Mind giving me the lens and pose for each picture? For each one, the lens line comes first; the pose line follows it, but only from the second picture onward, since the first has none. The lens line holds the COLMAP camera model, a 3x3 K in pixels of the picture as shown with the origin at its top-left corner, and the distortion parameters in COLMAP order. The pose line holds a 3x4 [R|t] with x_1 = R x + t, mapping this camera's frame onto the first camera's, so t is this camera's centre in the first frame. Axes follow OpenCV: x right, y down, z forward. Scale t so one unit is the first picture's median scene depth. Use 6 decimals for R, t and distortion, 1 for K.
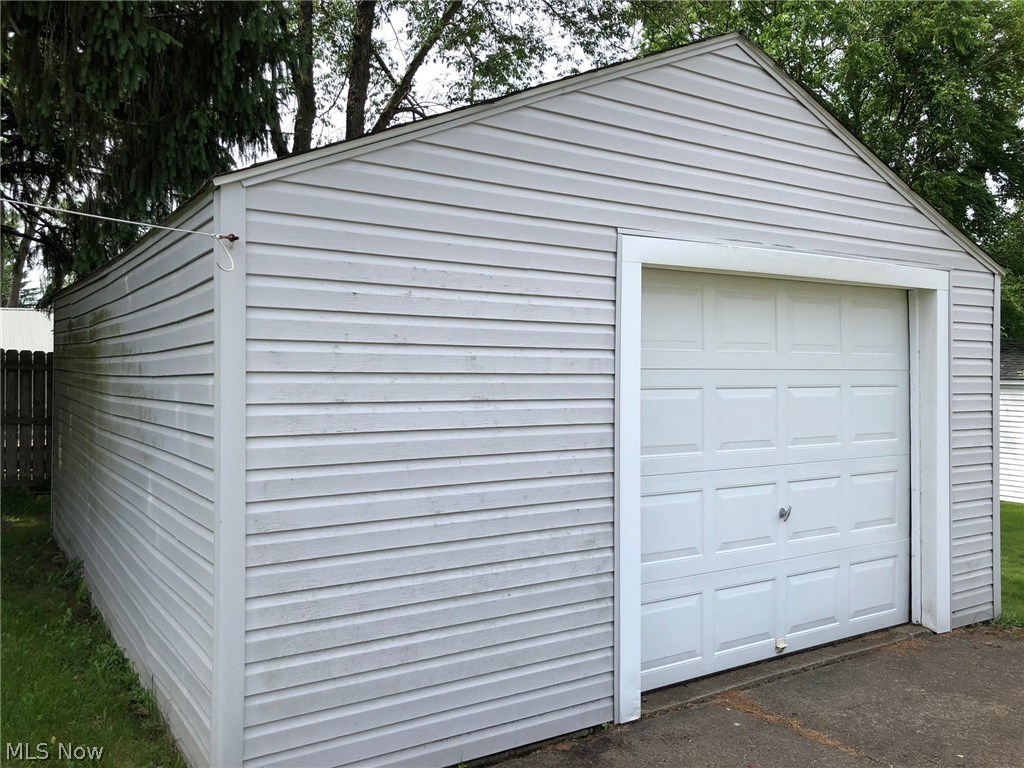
lens RADIAL K [[842.7, 0, 508.9], [0, 842.7, 379.9], [0, 0, 1]] dist [0.016347, -0.016828]
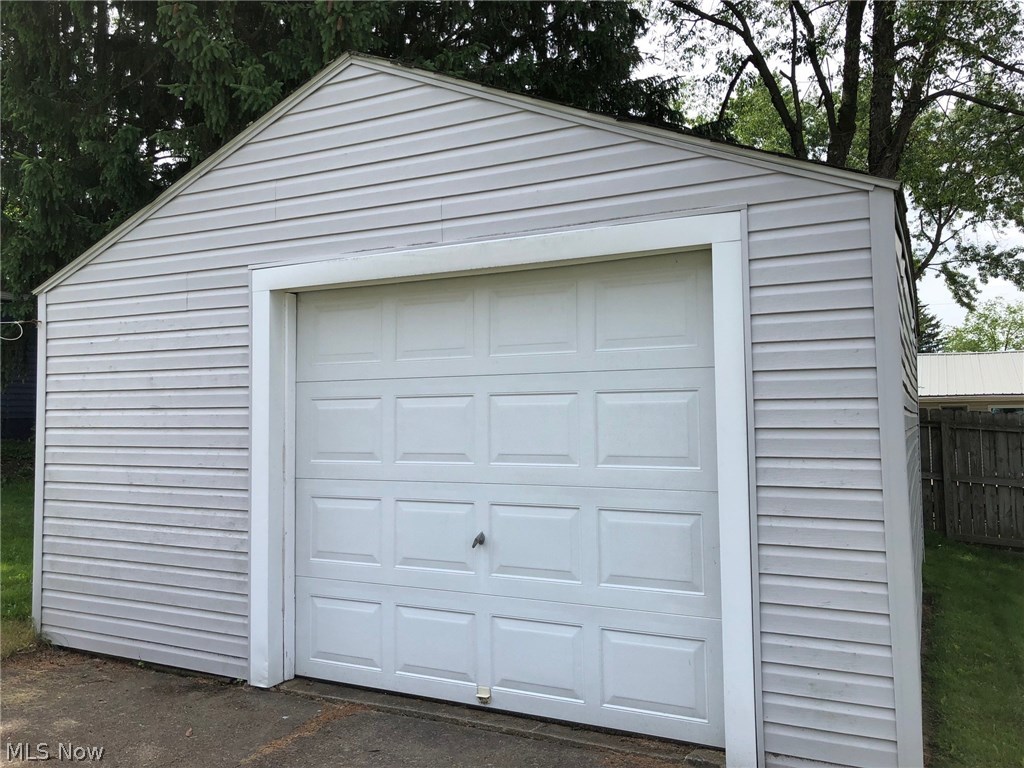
lens RADIAL K [[842.7, 0, 505.4], [0, 842.7, 380.8], [0, 0, 1]] dist [0.016347, -0.016828]
pose [[0.499892, -0.048665, -0.864720, 1.219932], [-0.000357, 0.998408, -0.056395, 0.047811], [0.866088, 0.028500, 0.499079, 0.647316]]
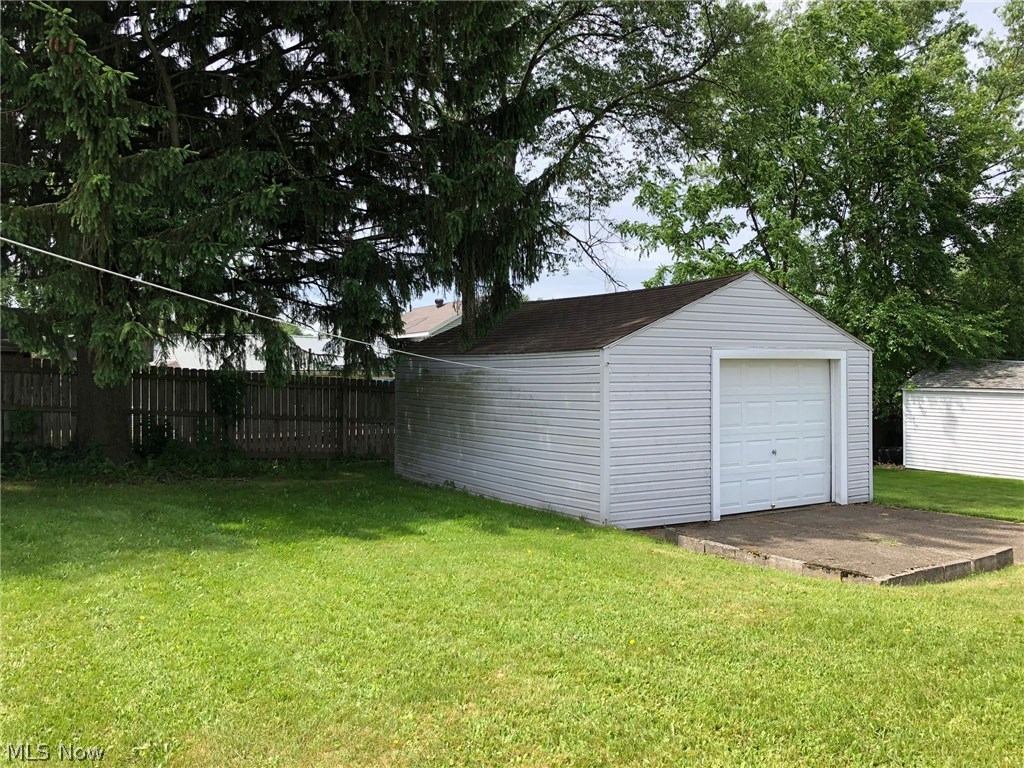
lens RADIAL K [[842.7, 0, 508.3], [0, 842.7, 383.1], [0, 0, 1]] dist [0.016347, -0.016828]
pose [[0.999613, -0.007246, -0.026844, -0.436940], [0.007297, 0.999972, 0.001811, -0.062584], [0.026830, -0.002006, 0.999638, -1.689209]]
